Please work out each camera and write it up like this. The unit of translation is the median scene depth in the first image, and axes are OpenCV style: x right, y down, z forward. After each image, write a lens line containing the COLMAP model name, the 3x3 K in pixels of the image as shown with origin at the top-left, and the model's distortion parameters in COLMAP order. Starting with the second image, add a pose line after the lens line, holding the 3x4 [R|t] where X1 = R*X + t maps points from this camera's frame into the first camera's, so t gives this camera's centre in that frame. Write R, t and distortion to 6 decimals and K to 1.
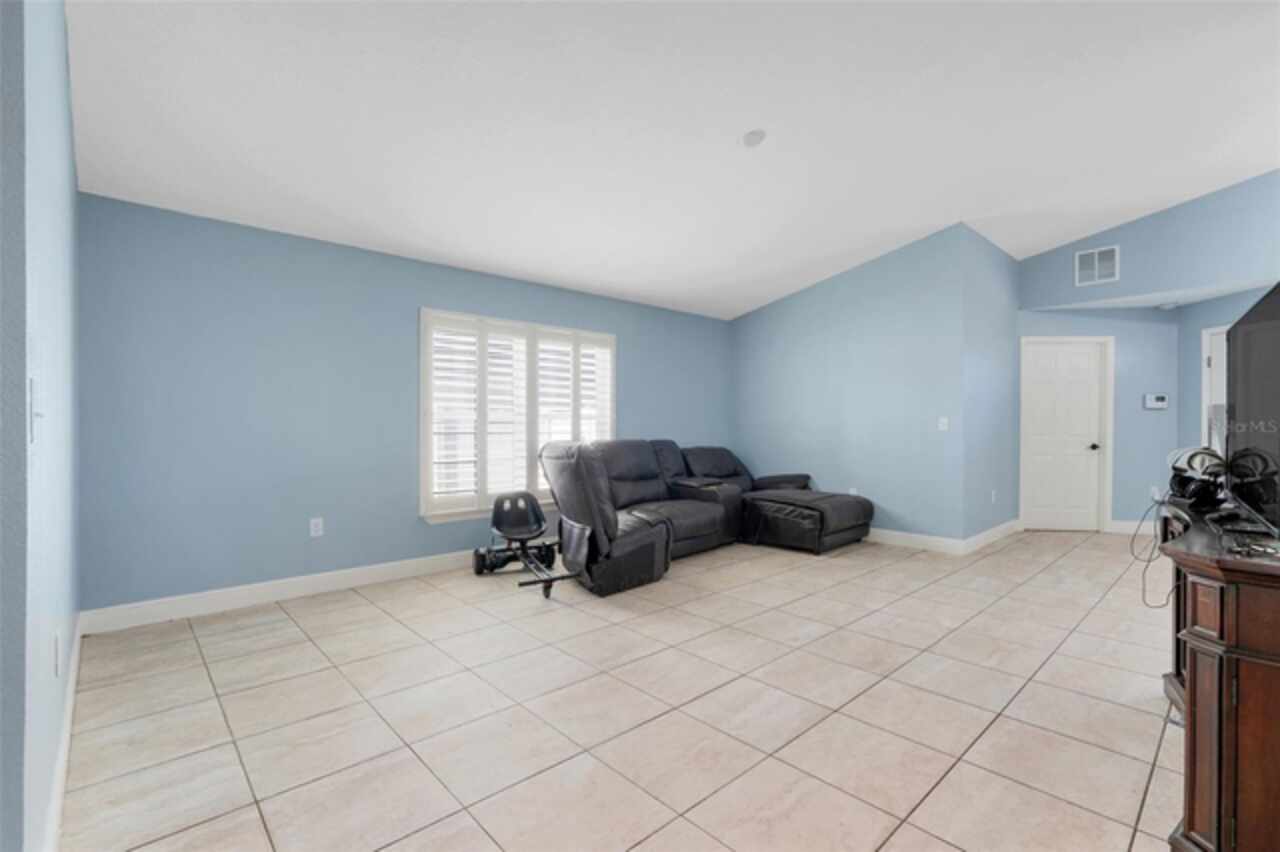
lens RADIAL K [[571.9, 0, 637.0], [0, 571.9, 424.9], [0, 0, 1]] dist [-0.004293, 0.002319]
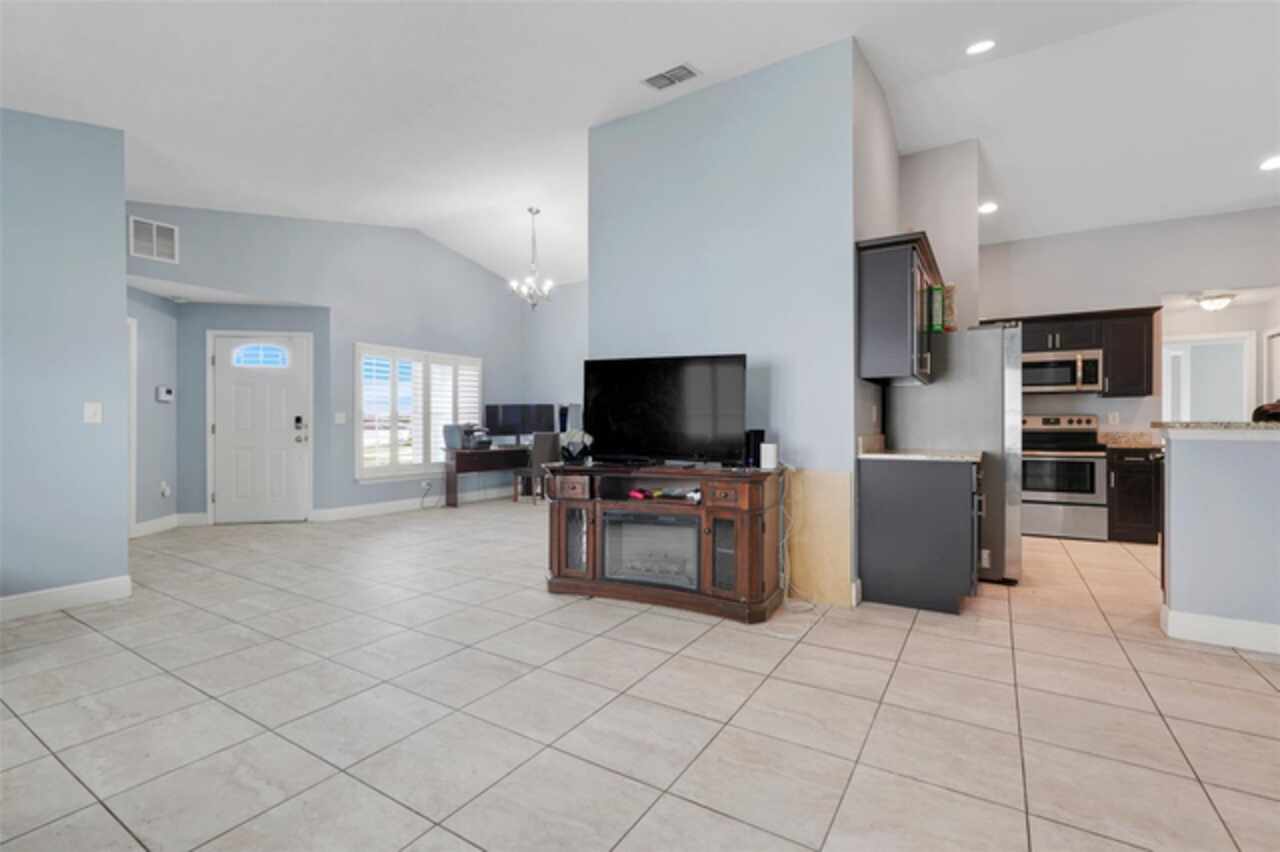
lens RADIAL K [[571.9, 0, 639.5], [0, 571.9, 426.9], [0, 0, 1]] dist [-0.004293, 0.002319]
pose [[-0.259787, -0.006231, 0.965646, -0.264202], [-0.001374, 0.999981, 0.006083, 0.008301], [-0.965665, 0.000254, -0.259790, 0.506763]]
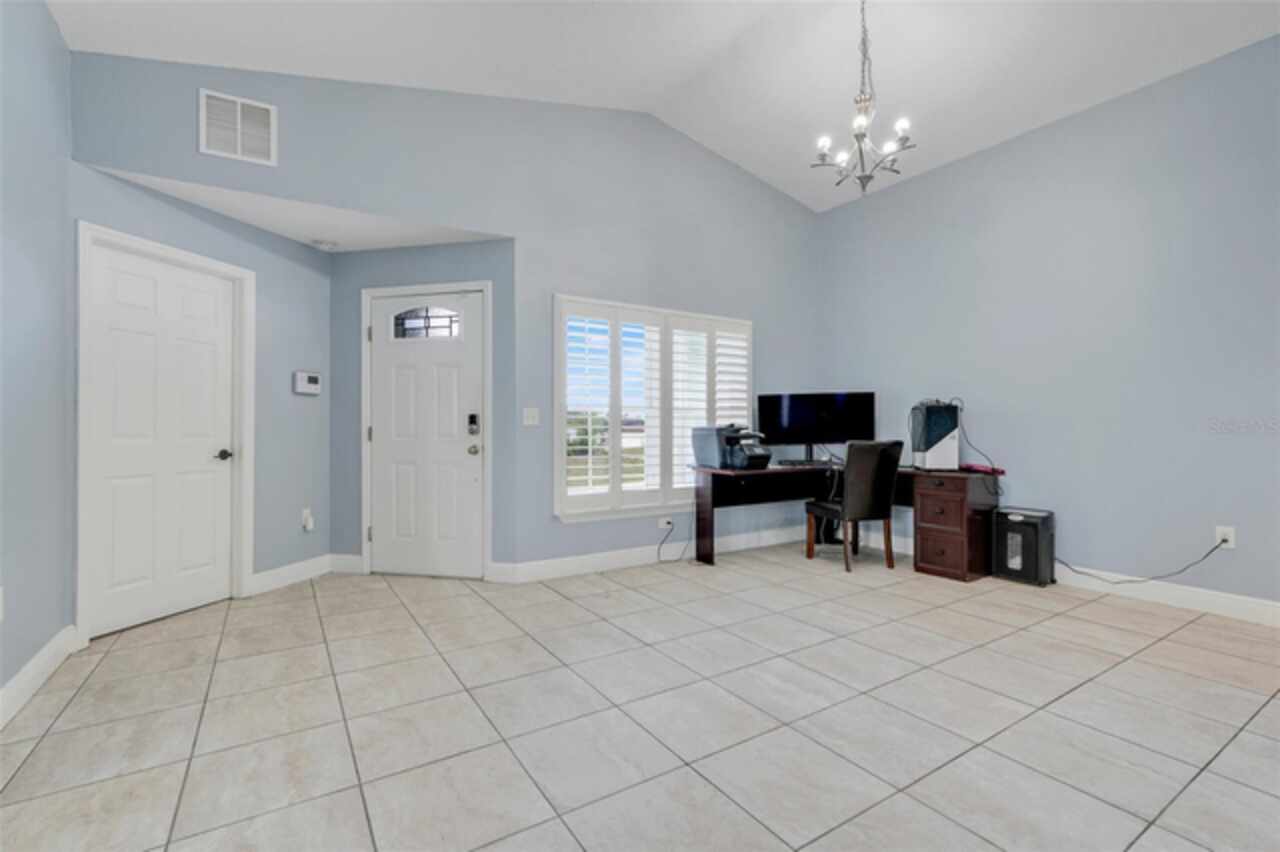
lens RADIAL K [[571.9, 0, 637.5], [0, 571.9, 426.6], [0, 0, 1]] dist [-0.004293, 0.002319]
pose [[0.183276, -0.001456, 0.983060, 0.339605], [-0.000132, 0.999999, 0.001506, 0.009658], [-0.983062, -0.000406, 0.183275, 0.529955]]
